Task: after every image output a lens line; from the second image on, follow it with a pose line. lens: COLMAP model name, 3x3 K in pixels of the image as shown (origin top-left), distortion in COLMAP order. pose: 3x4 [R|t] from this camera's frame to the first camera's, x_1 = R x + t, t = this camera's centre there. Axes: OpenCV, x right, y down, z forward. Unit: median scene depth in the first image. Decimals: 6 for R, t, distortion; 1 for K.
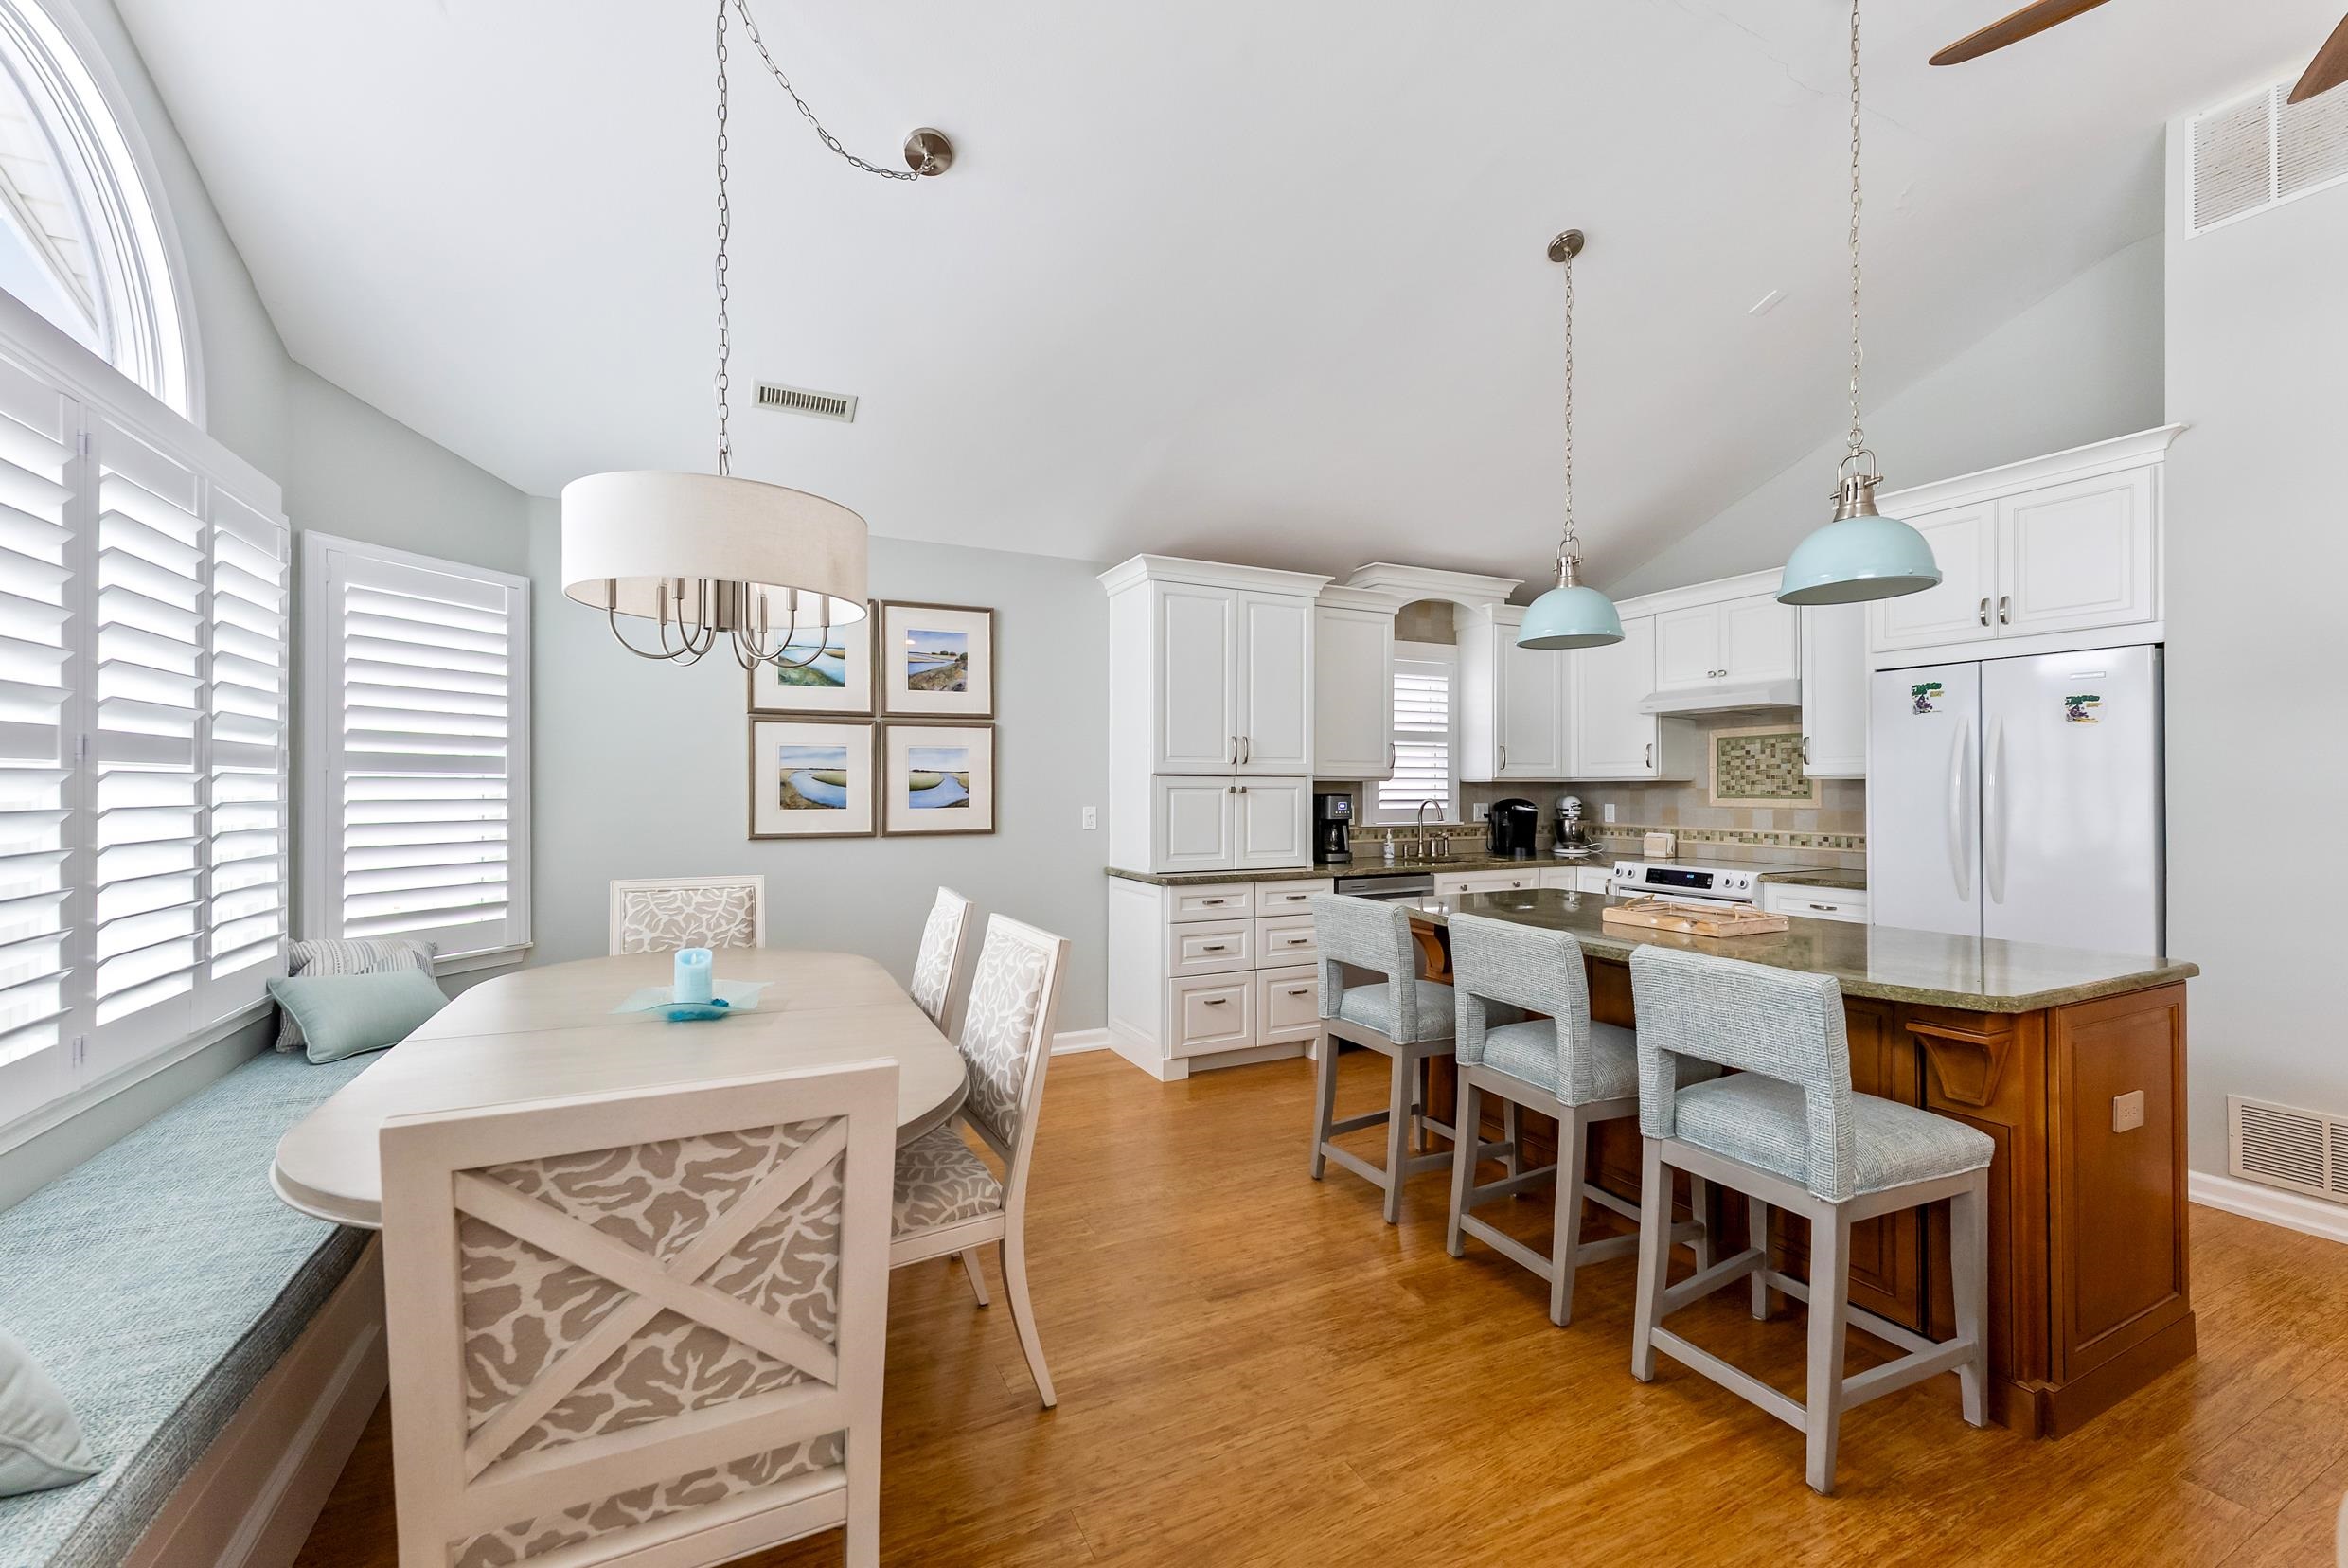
lens RADIAL K [[955.6, 0, 1185.7], [0, 955.6, 794.1], [0, 0, 1]] dist [0.007749, -0.000122]
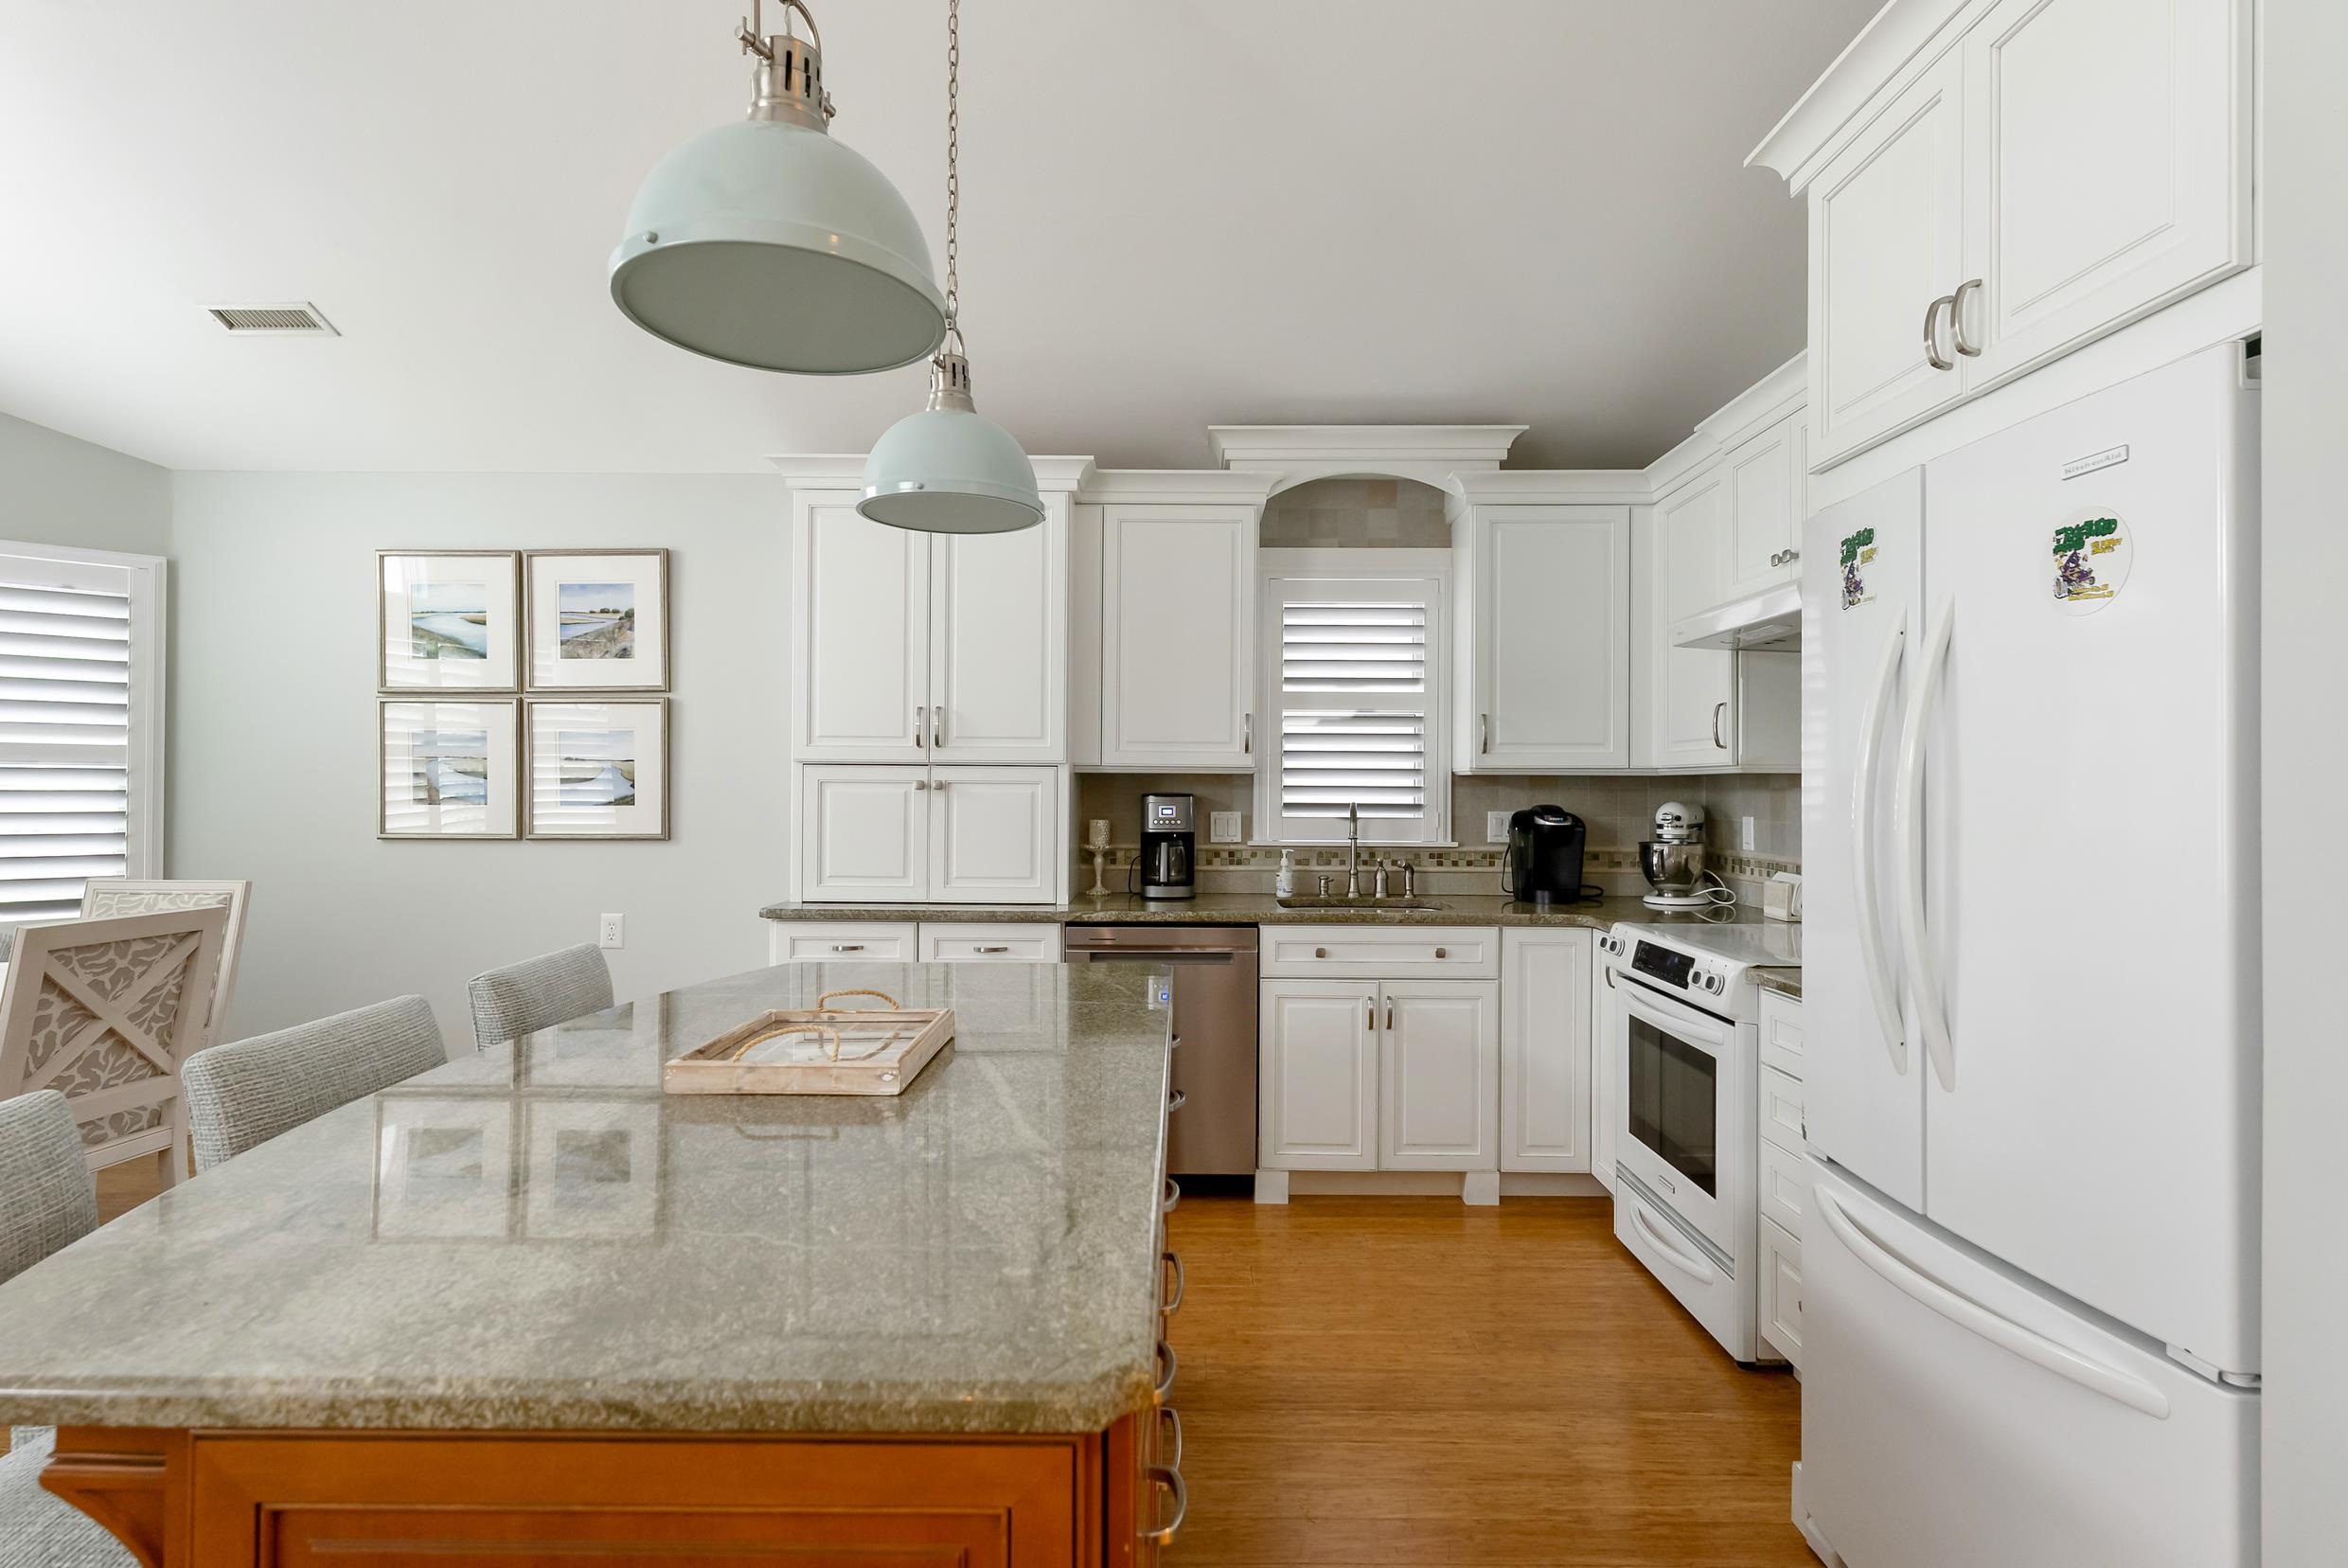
lens RADIAL K [[1180.4, 0, 1173.5], [0, 1180.4, 775.8], [0, 0, 1]] dist [0.026614, -0.022869]
pose [[0.890254, 0.001150, -0.455463, 0.610254], [-0.007946, 0.999884, -0.013007, -0.001760], [0.455396, 0.015198, 0.890159, 0.341621]]
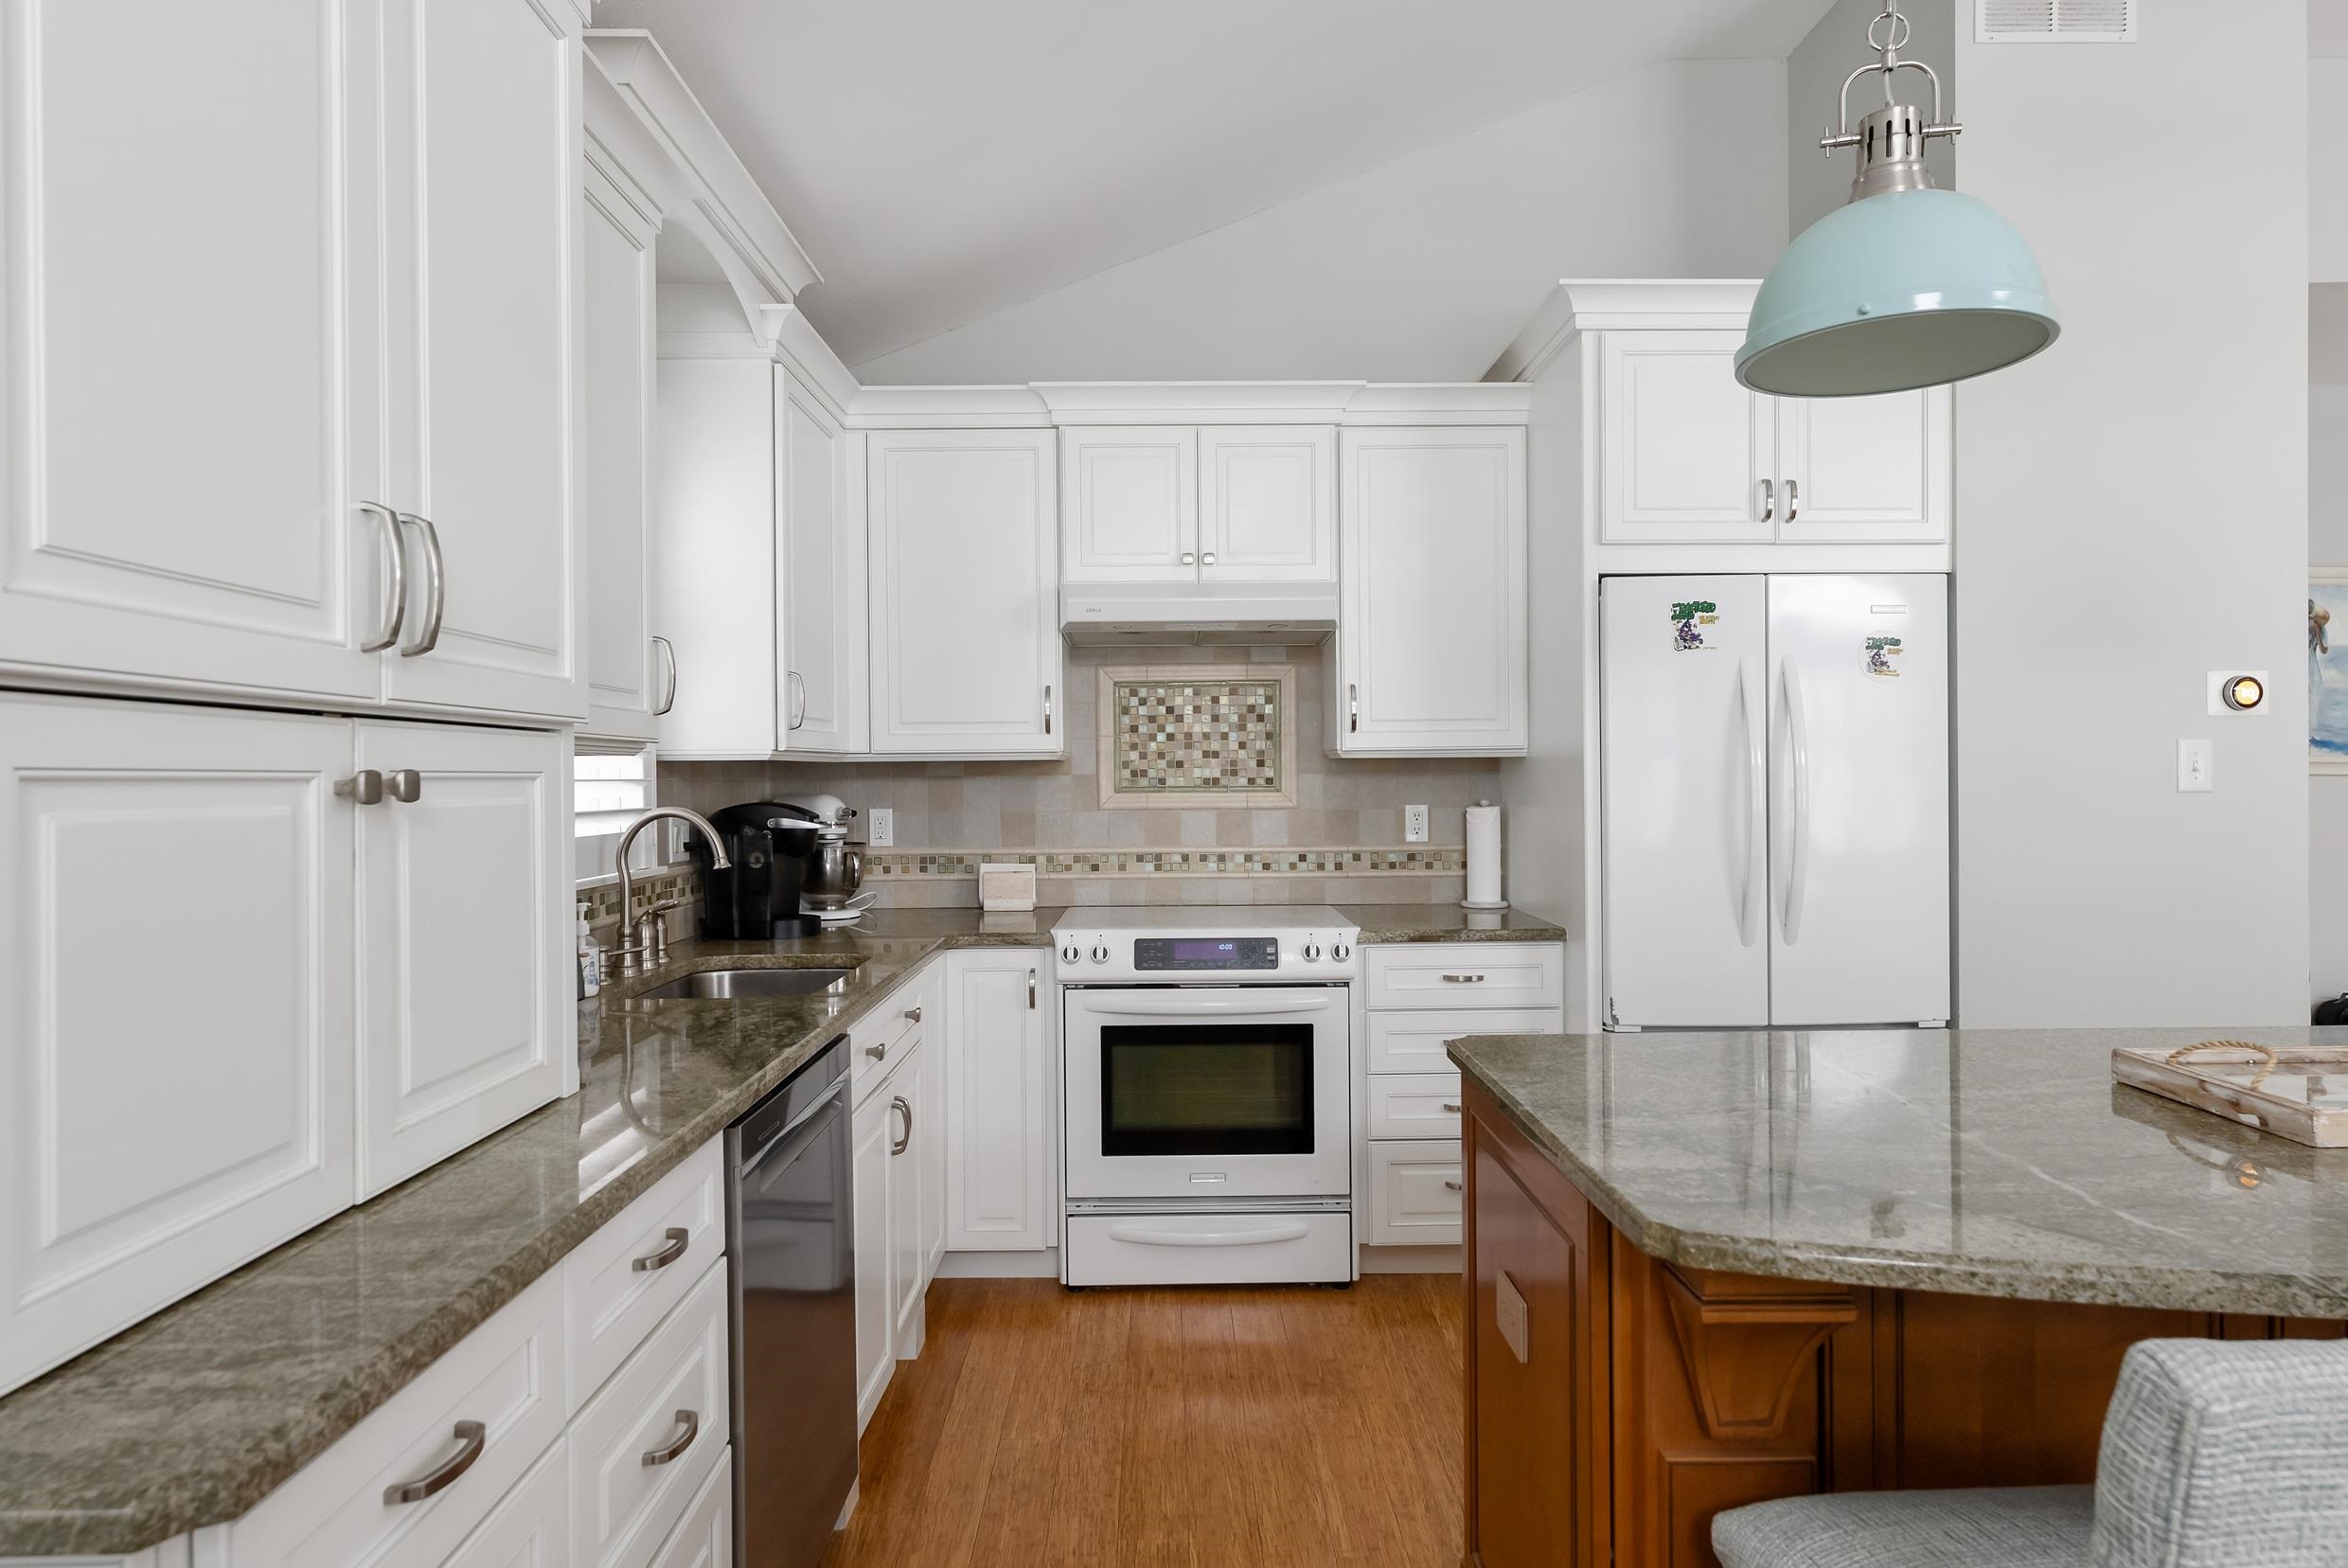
lens RADIAL K [[1313.7, 0, 1174.0], [0, 1313.7, 784.0], [0, 0, 1]] dist [0.001403, 0.000604]
pose [[0.443869, -0.010127, 0.896034, -0.115505], [0.012634, 0.999907, 0.005042, -0.004914], [-0.896003, 0.009083, 0.443956, 0.759527]]
